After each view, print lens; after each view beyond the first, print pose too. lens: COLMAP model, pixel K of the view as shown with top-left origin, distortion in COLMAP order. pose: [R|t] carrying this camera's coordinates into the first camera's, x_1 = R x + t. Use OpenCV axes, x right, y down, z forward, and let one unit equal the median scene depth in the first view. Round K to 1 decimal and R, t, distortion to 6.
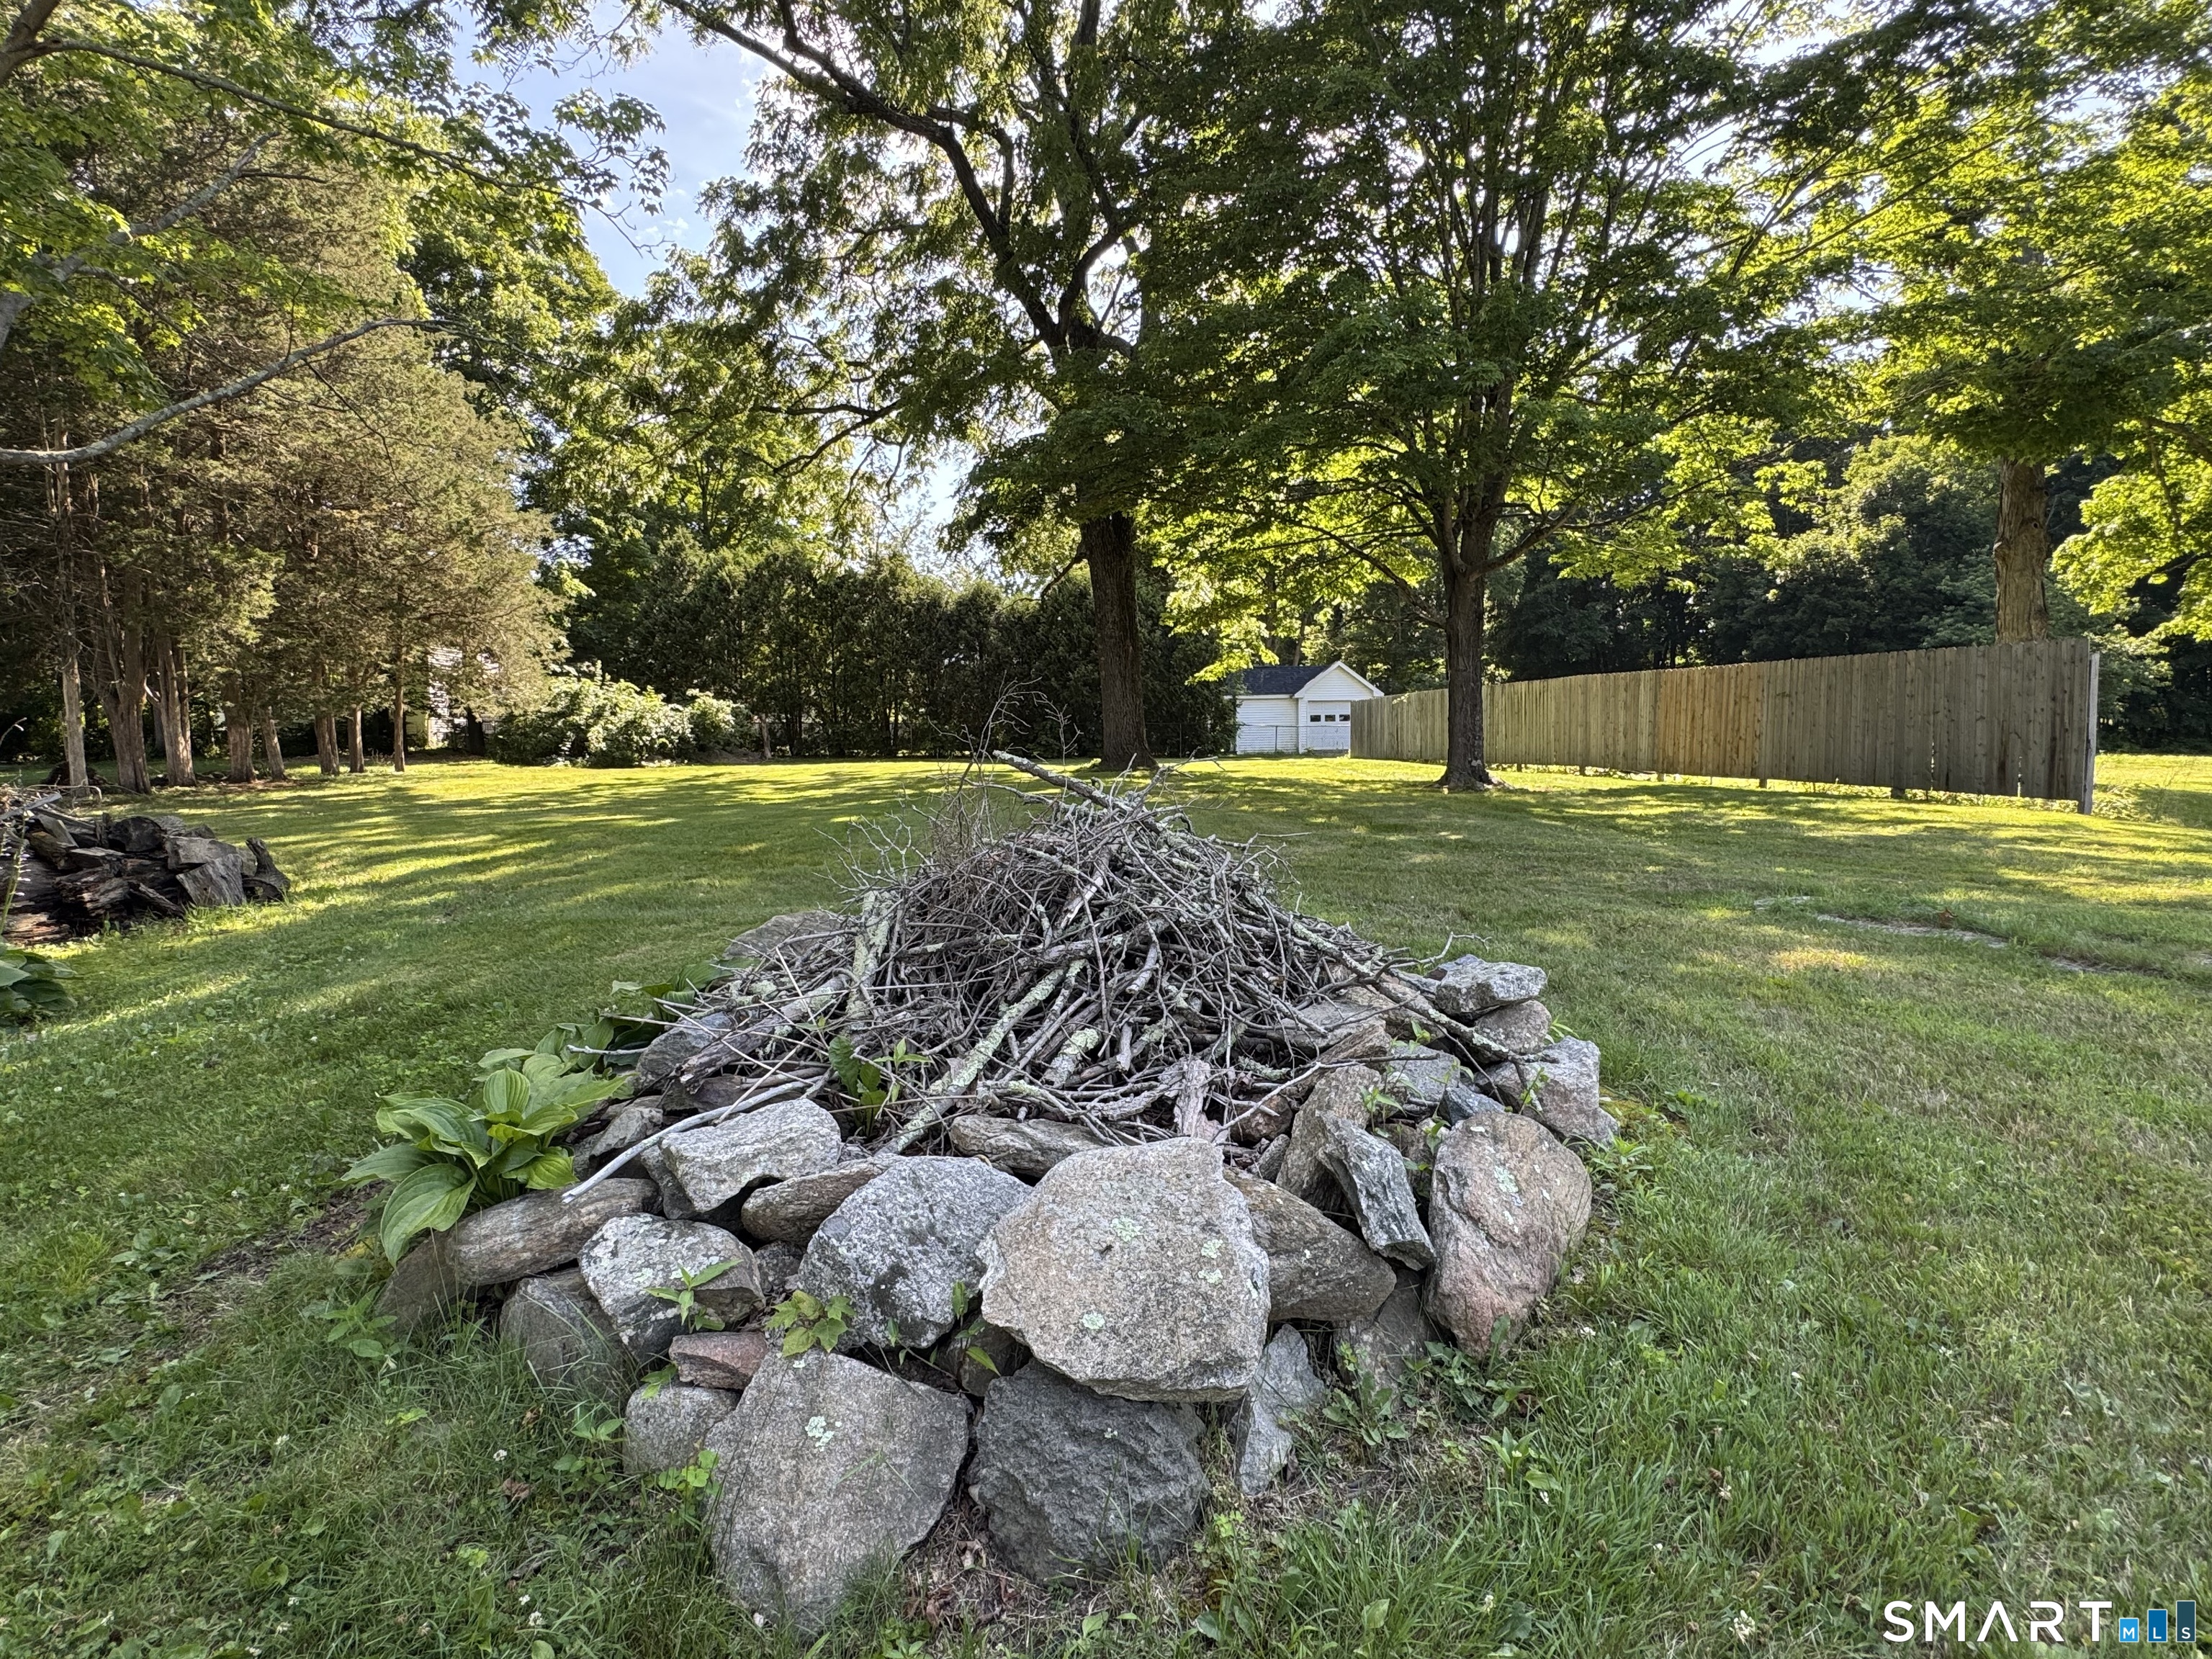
lens RADIAL K [[1072.1, 0, 1111.1], [0, 1072.1, 837.8], [0, 0, 1]] dist [-0.004533, -0.000520]
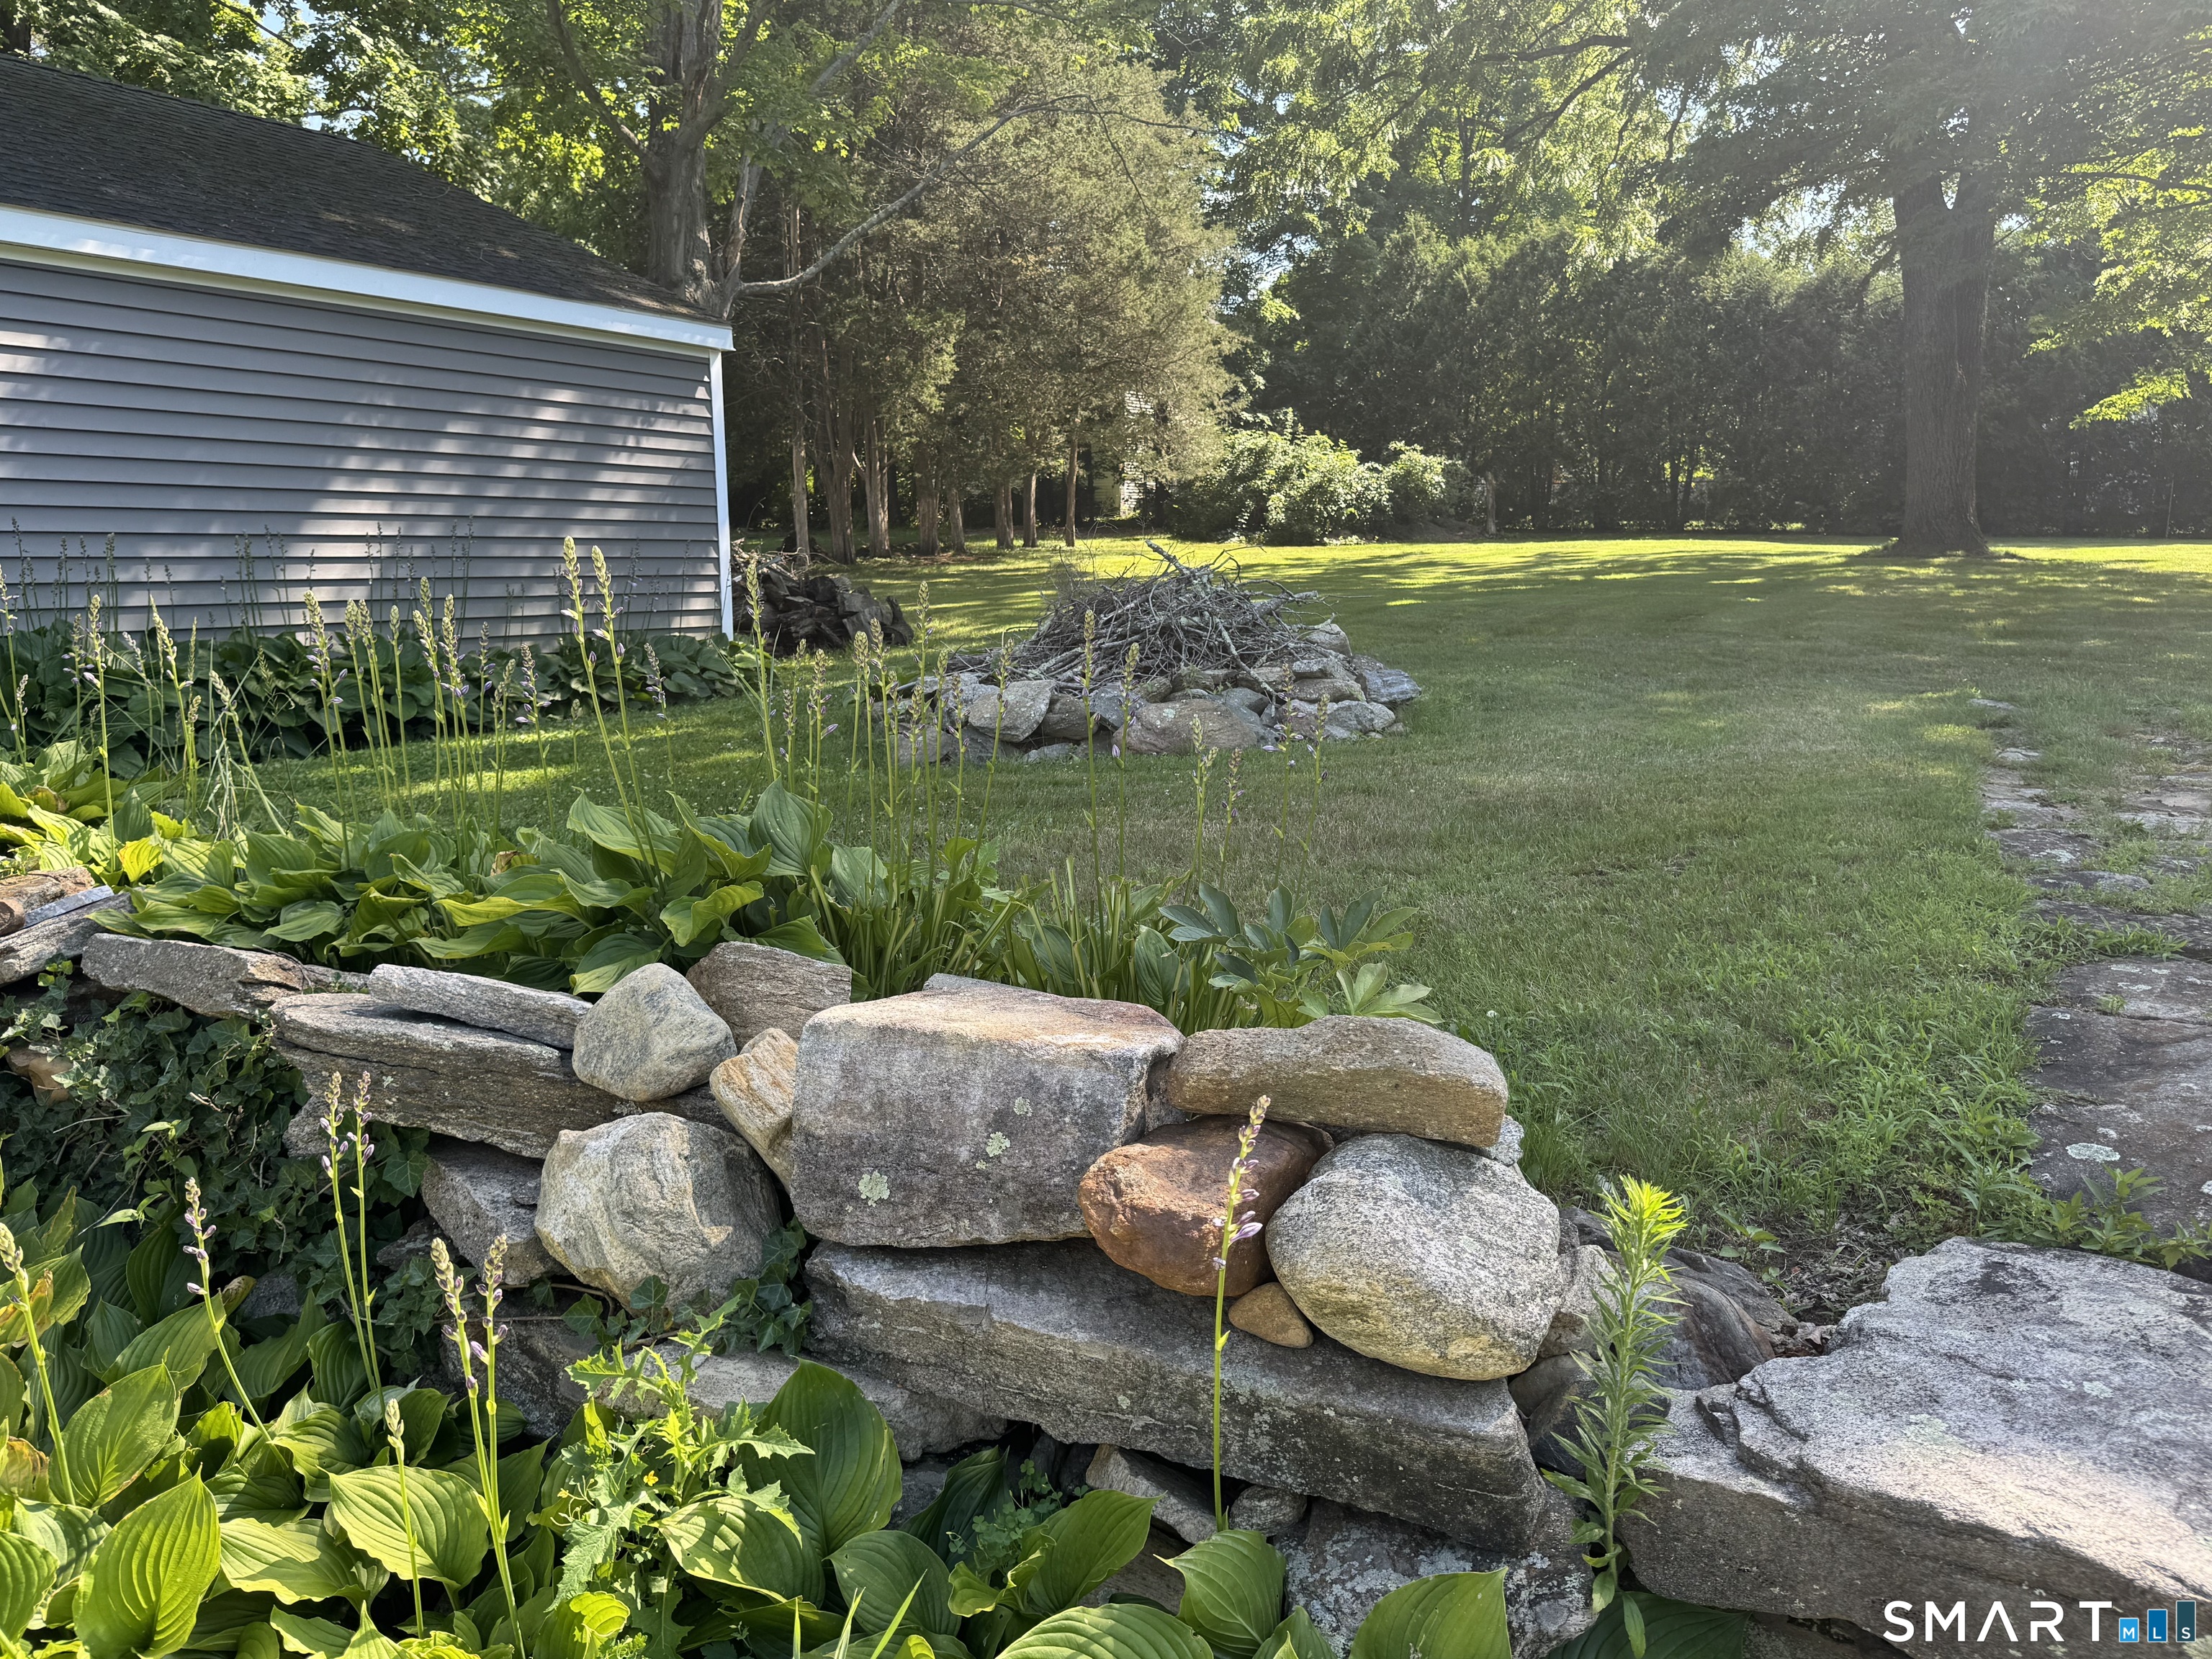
lens RADIAL K [[1642.1, 0, 1103.9], [0, 1642.1, 840.8], [0, 0, 1]] dist [0.073745, -0.000077]
pose [[0.827172, 0.111658, -0.550744, 0.126978], [-0.050595, 0.990878, 0.124901, 0.007775], [0.559666, -0.075449, 0.825276, -0.122803]]
